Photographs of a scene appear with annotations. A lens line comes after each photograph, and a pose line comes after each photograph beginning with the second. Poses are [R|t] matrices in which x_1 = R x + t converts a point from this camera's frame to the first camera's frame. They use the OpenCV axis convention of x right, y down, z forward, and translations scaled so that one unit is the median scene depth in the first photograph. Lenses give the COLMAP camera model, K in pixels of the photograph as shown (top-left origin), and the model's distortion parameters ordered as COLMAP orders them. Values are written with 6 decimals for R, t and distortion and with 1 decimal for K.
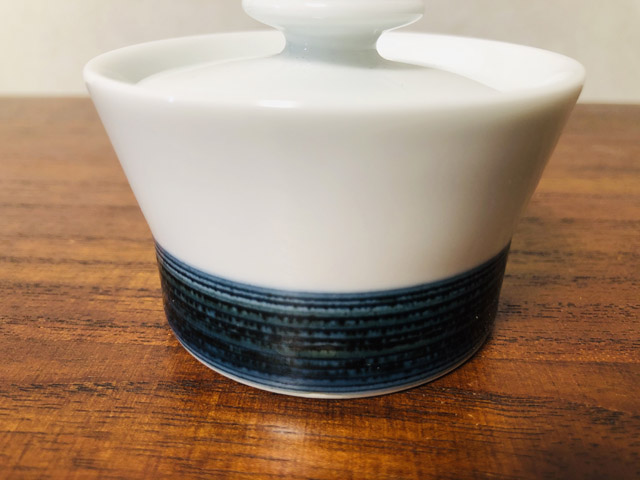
lens RADIAL K [[546.4, 0, 320.1], [0, 546.4, 238.6], [0, 0, 1]] dist [-0.033571, 0.051450]
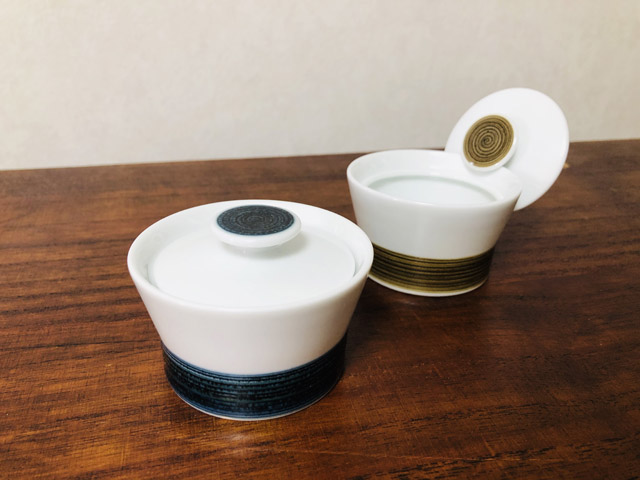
lens RADIAL K [[546.4, 0, 320.1], [0, 546.4, 238.6], [0, 0, 1]] dist [-0.033571, 0.051450]
pose [[0.955900, -0.103766, 0.274750, -1.177832], [0.100775, 0.994595, 0.025020, -0.164995], [-0.275861, 0.003772, 0.961190, -1.420123]]
